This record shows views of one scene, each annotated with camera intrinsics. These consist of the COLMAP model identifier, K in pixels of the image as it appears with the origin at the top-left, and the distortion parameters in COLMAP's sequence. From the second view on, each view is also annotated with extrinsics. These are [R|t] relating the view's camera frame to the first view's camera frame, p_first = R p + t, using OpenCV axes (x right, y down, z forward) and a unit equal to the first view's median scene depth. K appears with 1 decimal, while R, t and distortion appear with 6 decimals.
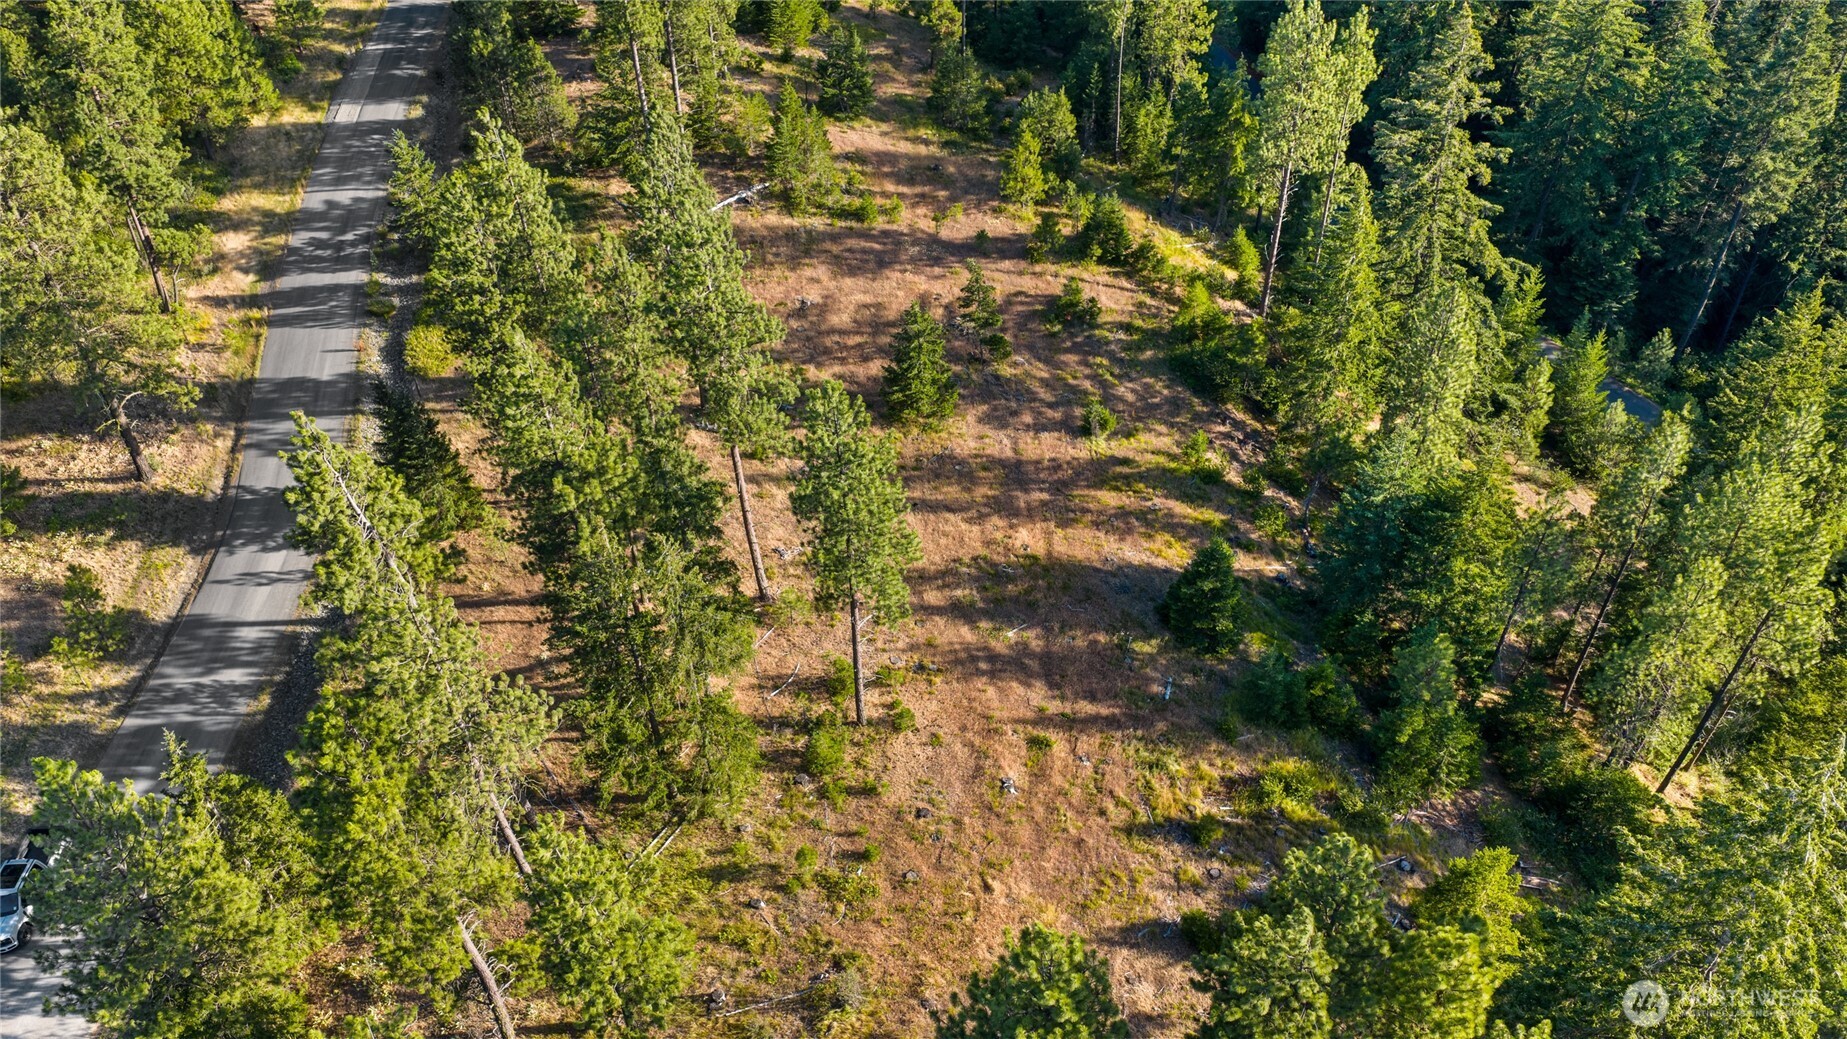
lens RADIAL K [[1467.1, 0, 923.5], [0, 1467.1, 519.5], [0, 0, 1]] dist [-0.005847, -0.006840]
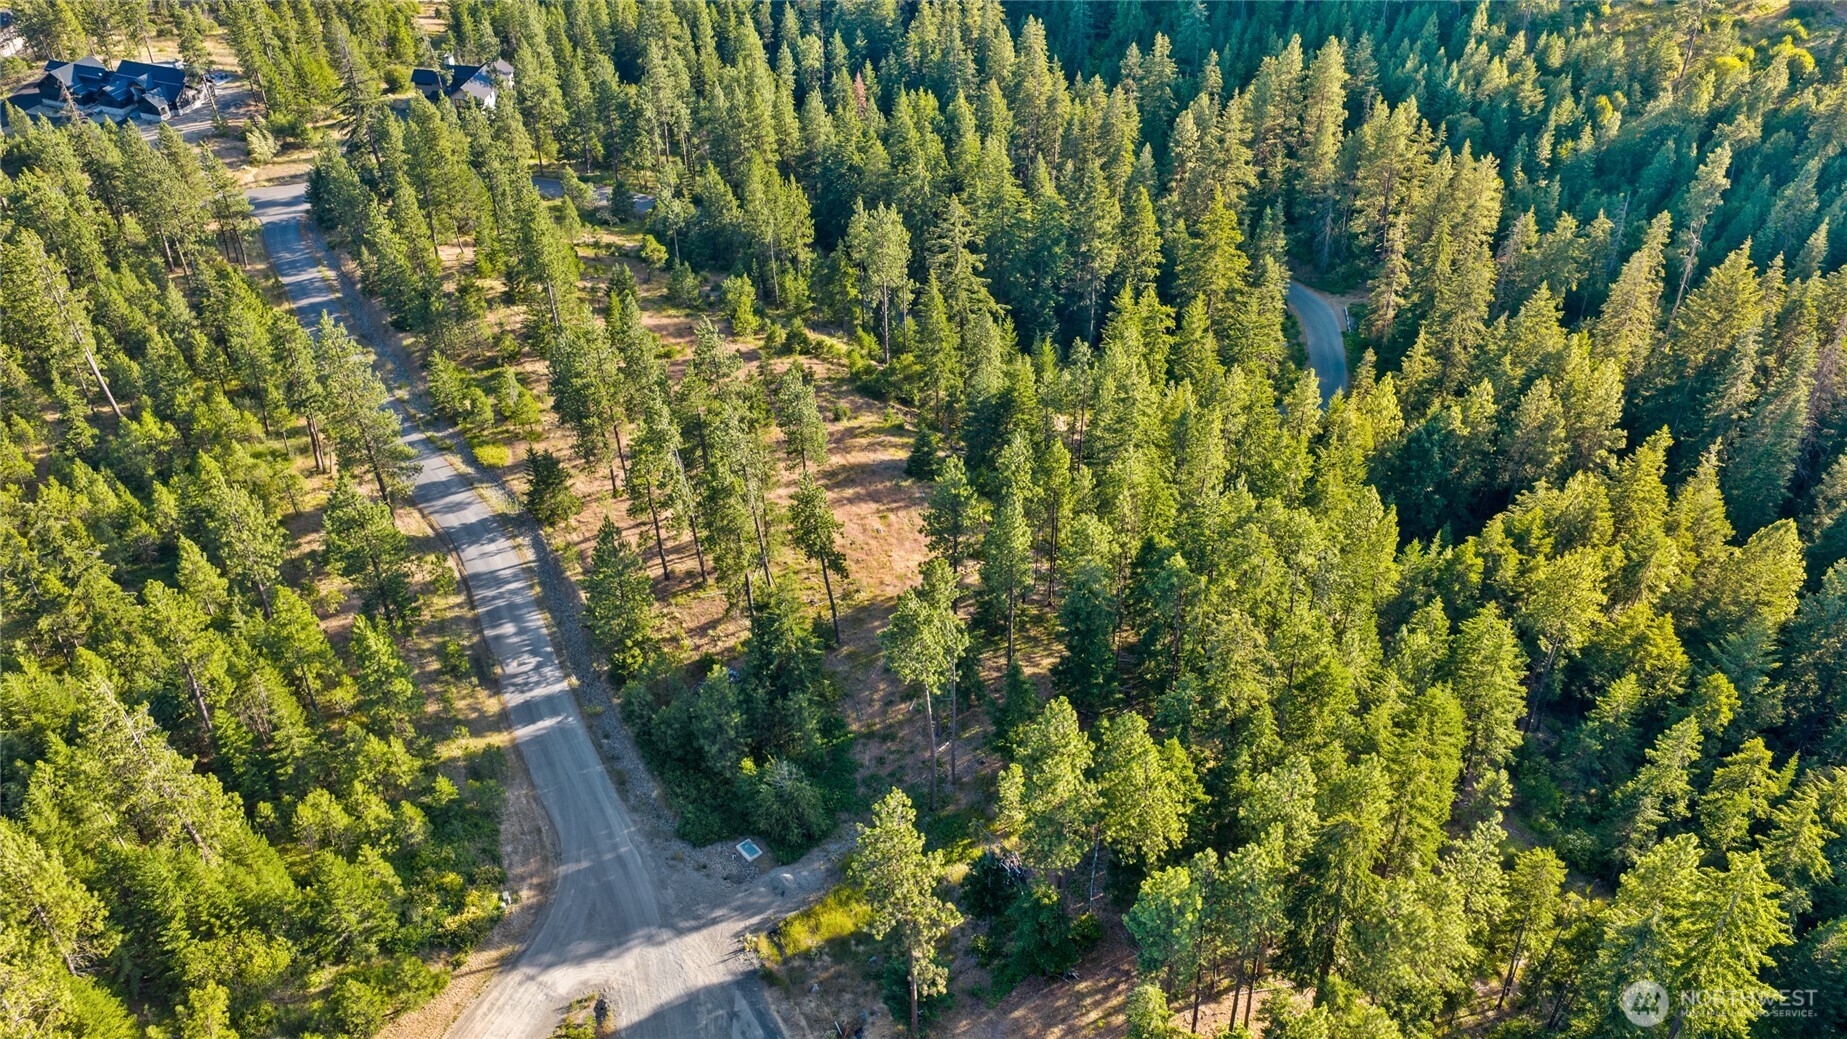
lens RADIAL K [[1467.1, 0, 923.5], [0, 1467.1, 519.5], [0, 0, 1]] dist [-0.005847, -0.006840]
pose [[0.916088, -0.230696, 0.327965, -0.373980], [0.274986, 0.956731, -0.095123, 0.233919], [-0.291830, 0.177327, 0.939889, -0.726635]]
